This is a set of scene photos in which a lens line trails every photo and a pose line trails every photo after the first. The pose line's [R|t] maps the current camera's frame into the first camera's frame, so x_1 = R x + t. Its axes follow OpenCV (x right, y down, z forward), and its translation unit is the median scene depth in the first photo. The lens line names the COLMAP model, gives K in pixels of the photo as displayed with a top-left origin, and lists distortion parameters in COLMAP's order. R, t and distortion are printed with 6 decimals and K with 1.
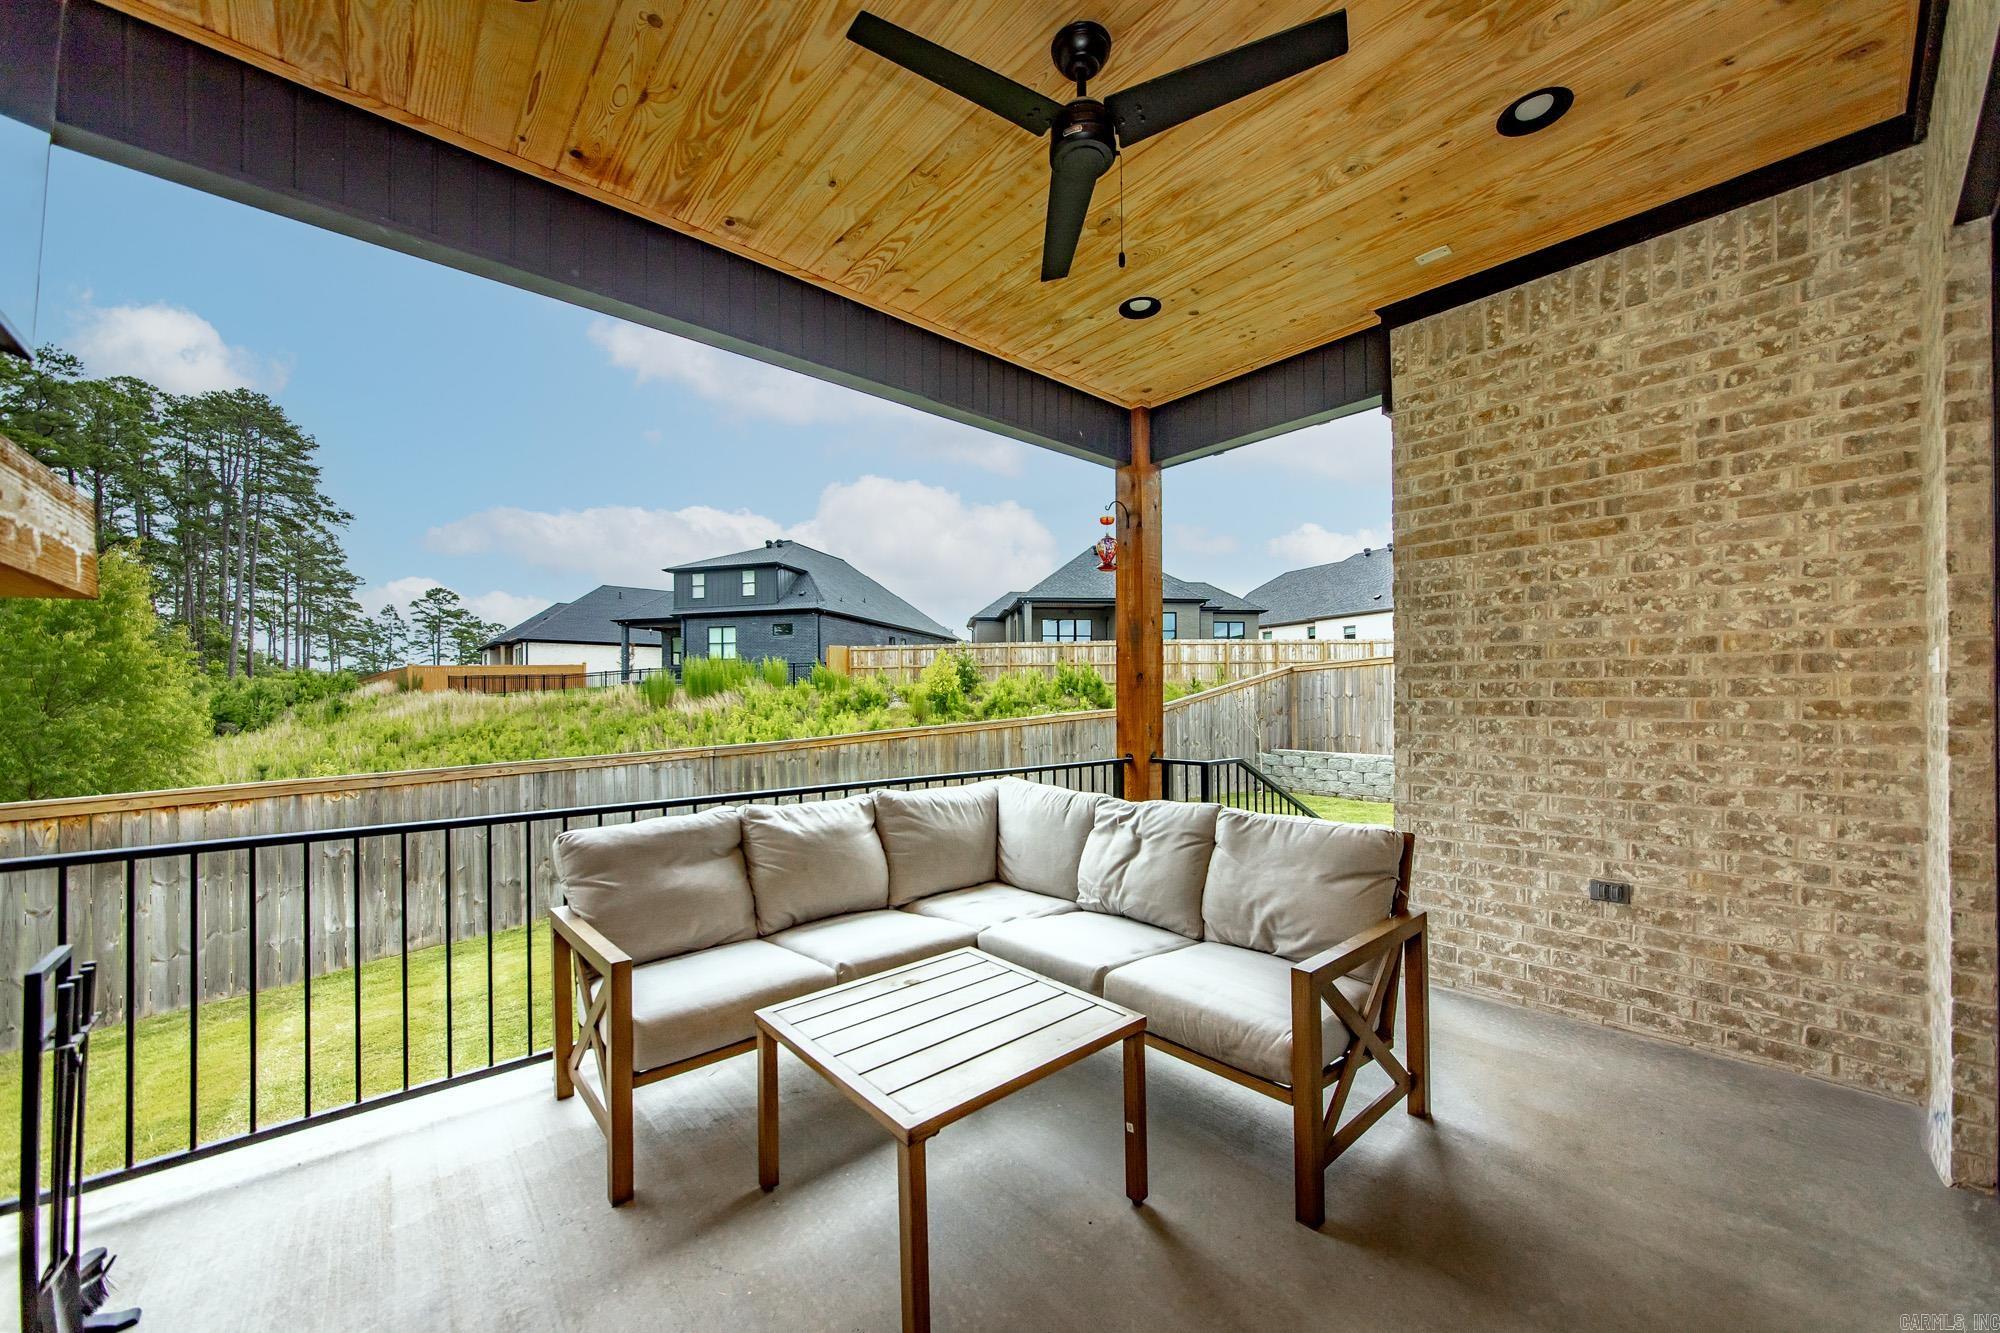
lens RADIAL K [[734.2, 0, 992.9], [0, 734.2, 682.9], [0, 0, 1]] dist [0.001298, 0.000133]
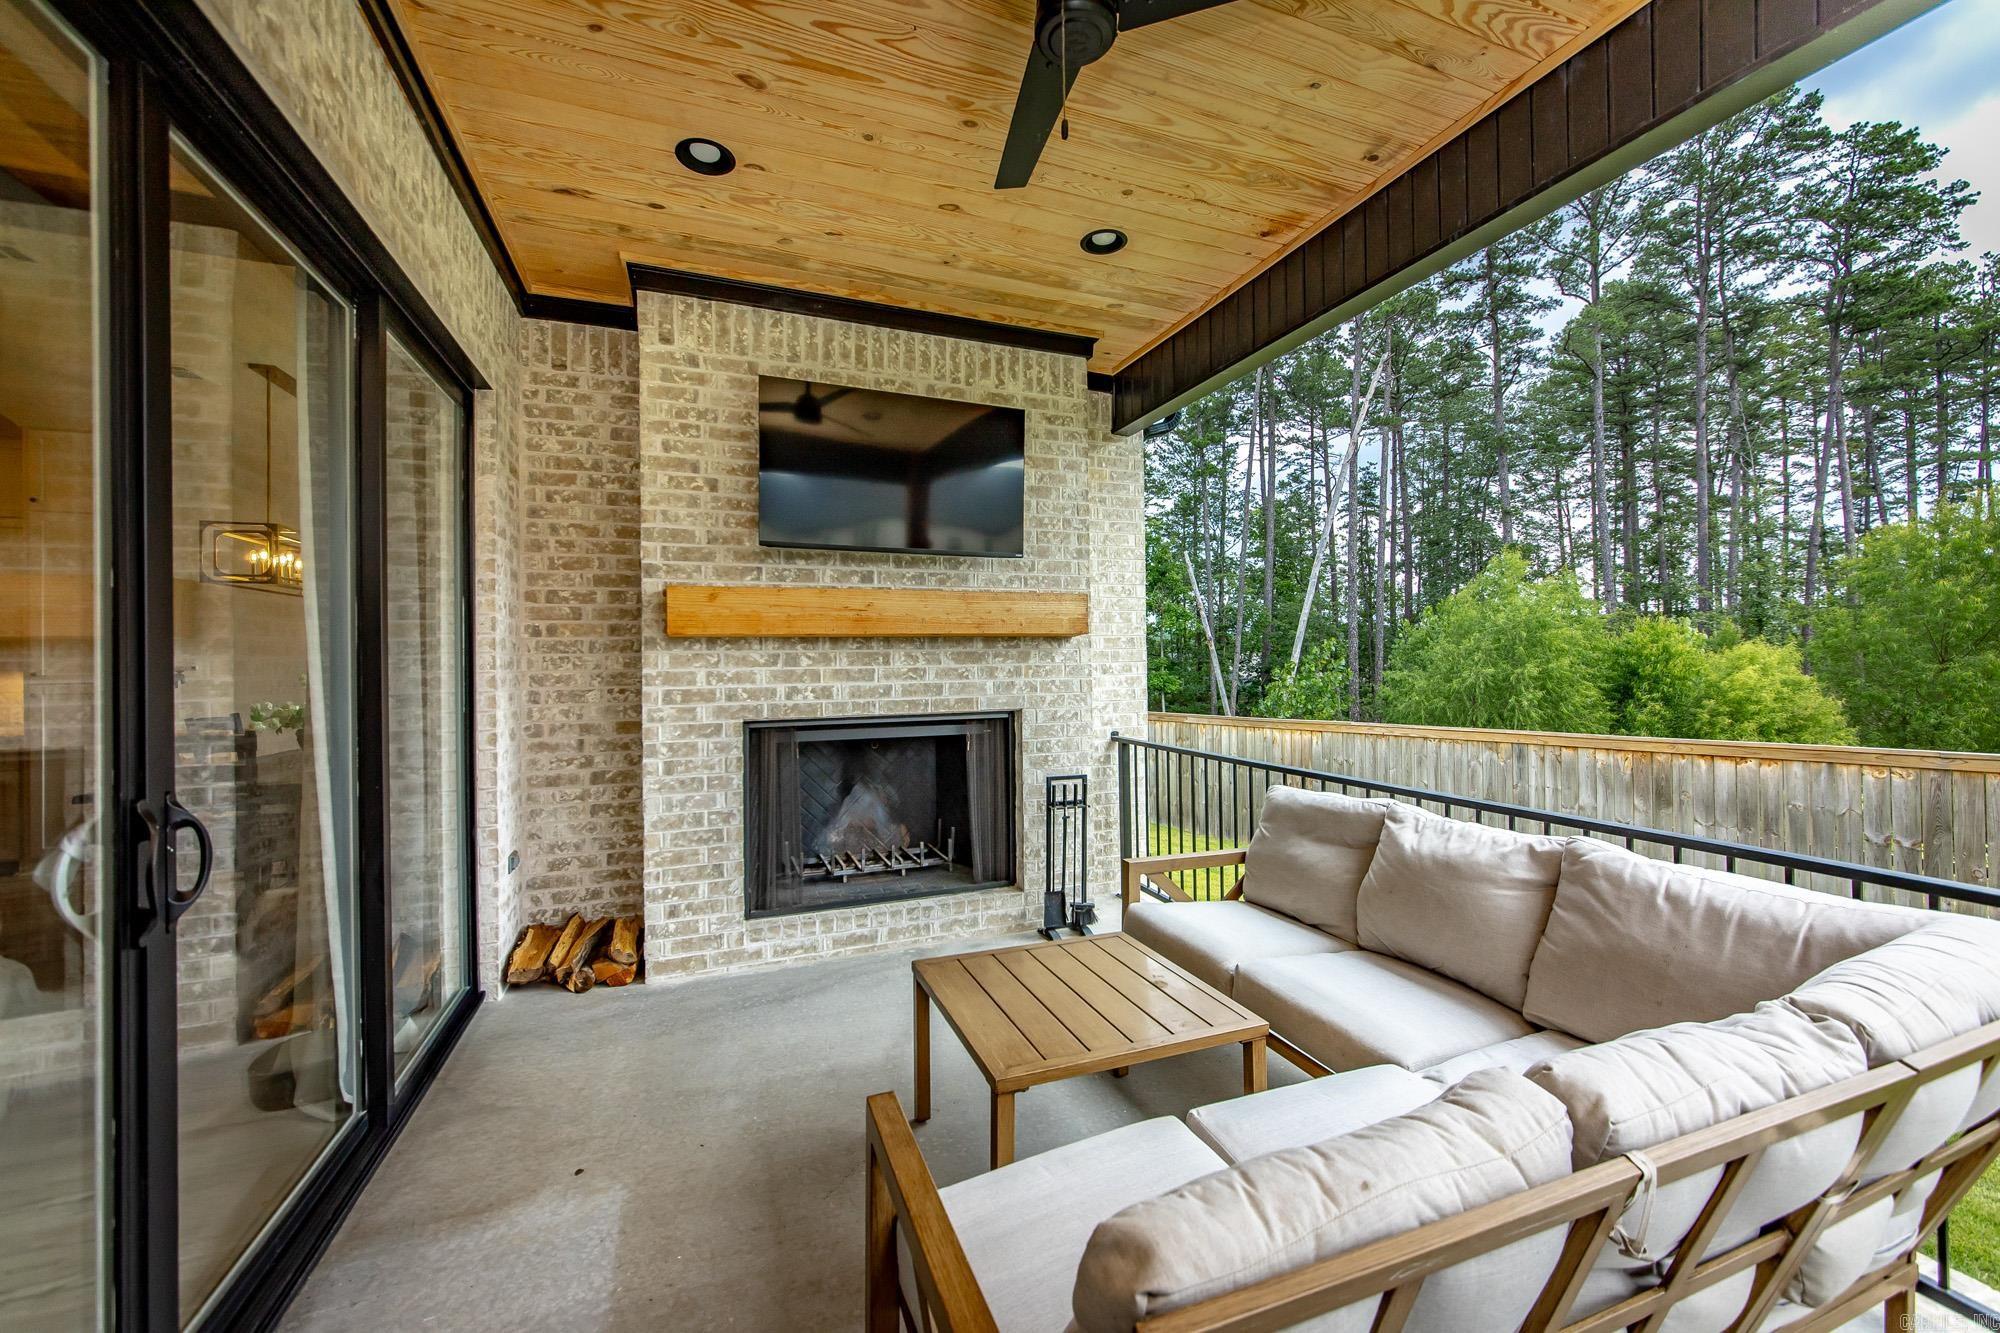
lens RADIAL K [[781.4, 0, 1005.5], [0, 781.4, 663.8], [0, 0, 1]] dist [0.000458, 0.000006]
pose [[-0.338025, 0.013269, -0.941044, 0.305419], [0.034365, 0.999408, 0.001748, -0.004610], [0.940509, -0.031748, -0.338281, 0.401493]]
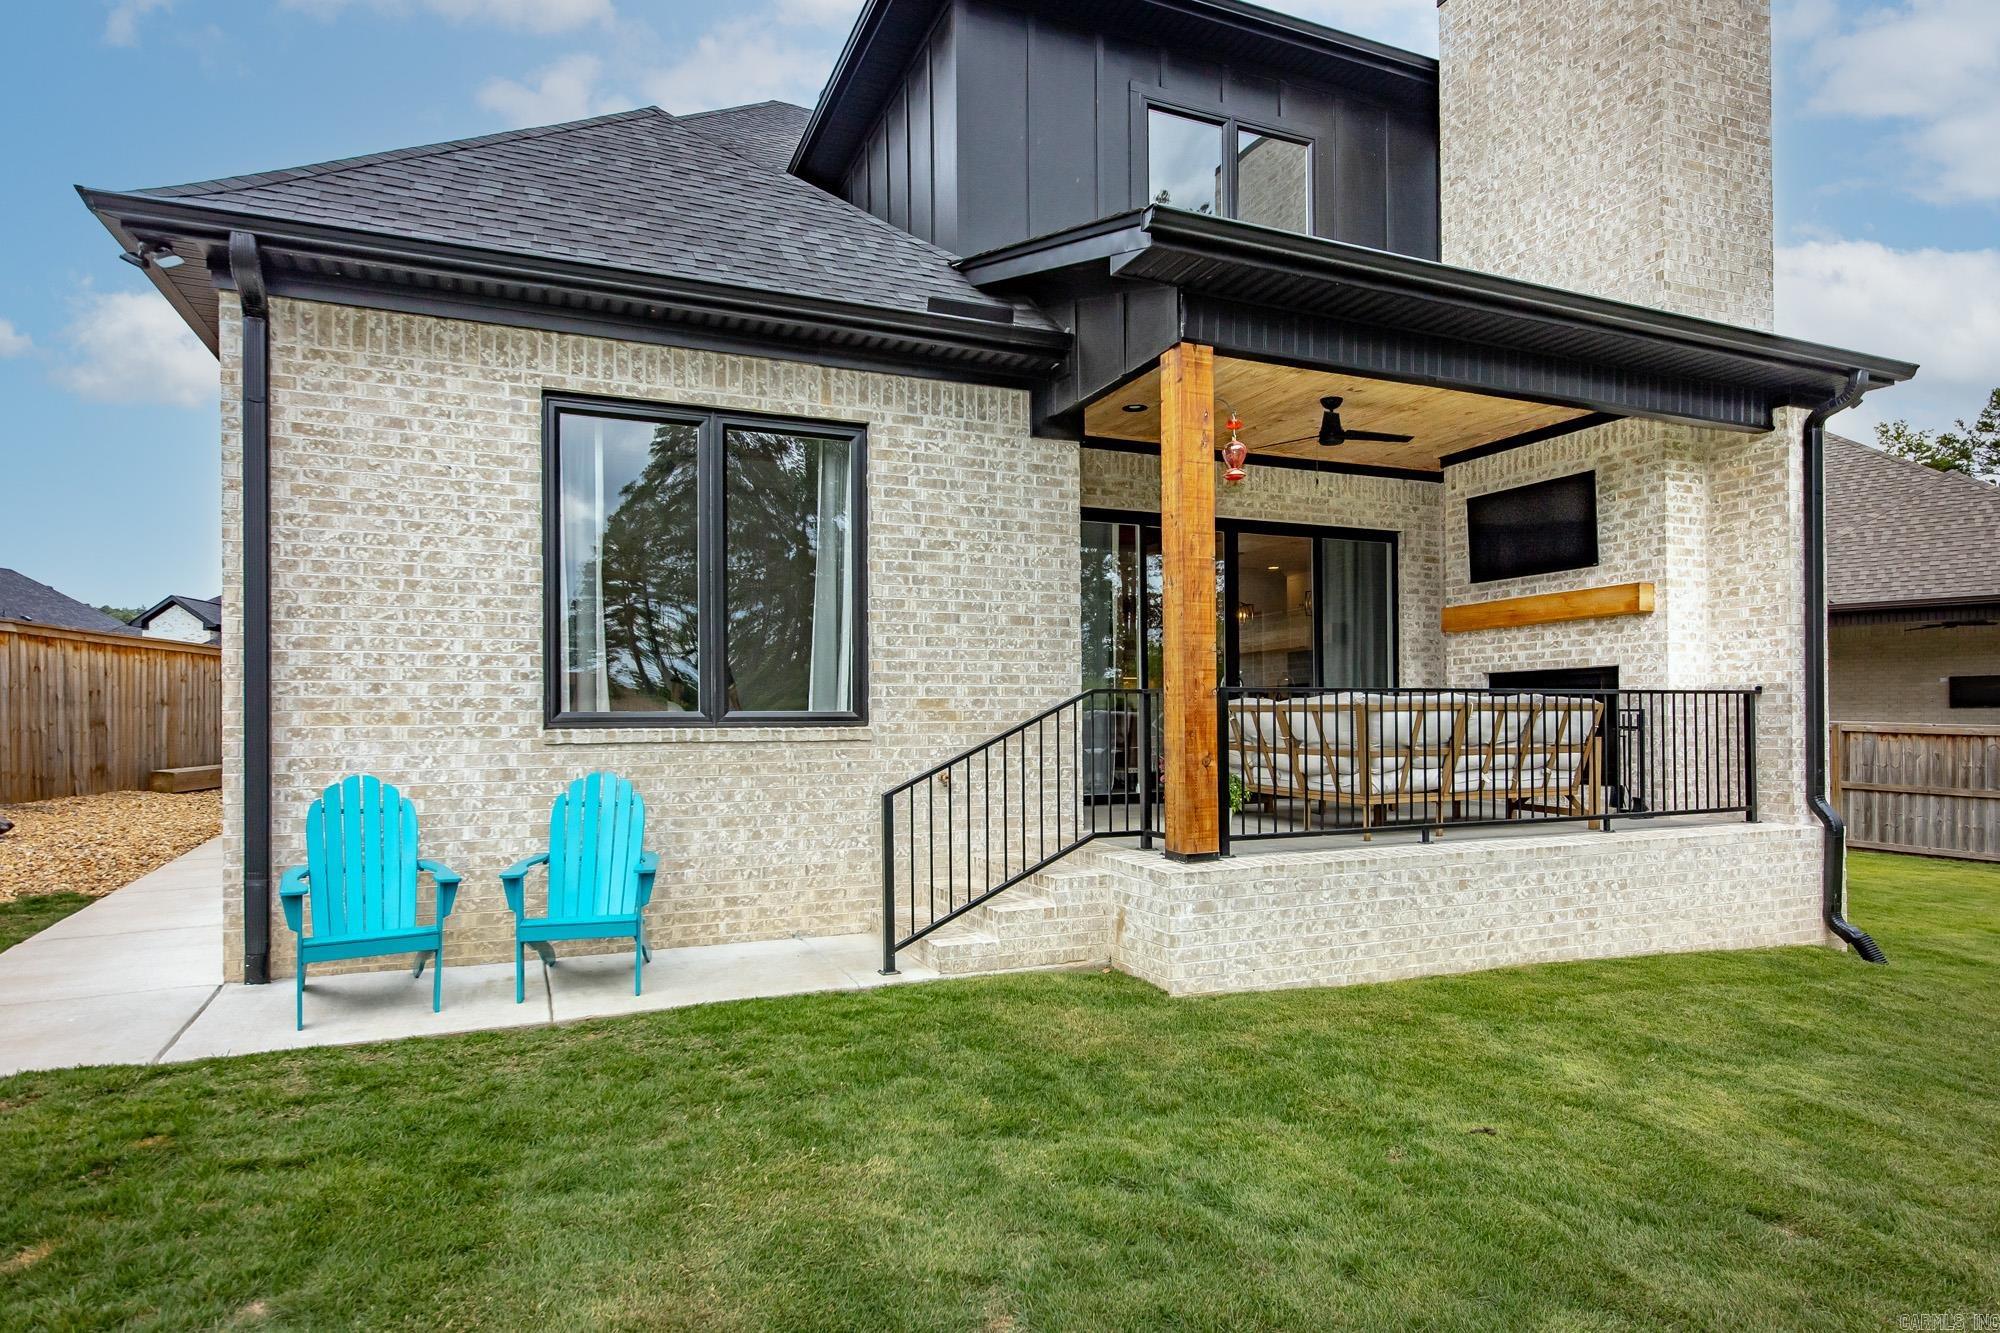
lens RADIAL K [[1119.9, 0, 1022.0], [0, 1119.9, 713.8], [0, 0, 1]] dist [-0.000598, -0.000081]
pose [[-0.951832, 0.014703, 0.306268, 0.015015], [0.006875, 0.999622, -0.026620, 0.107459], [-0.306543, -0.023232, -0.951573, 1.535099]]
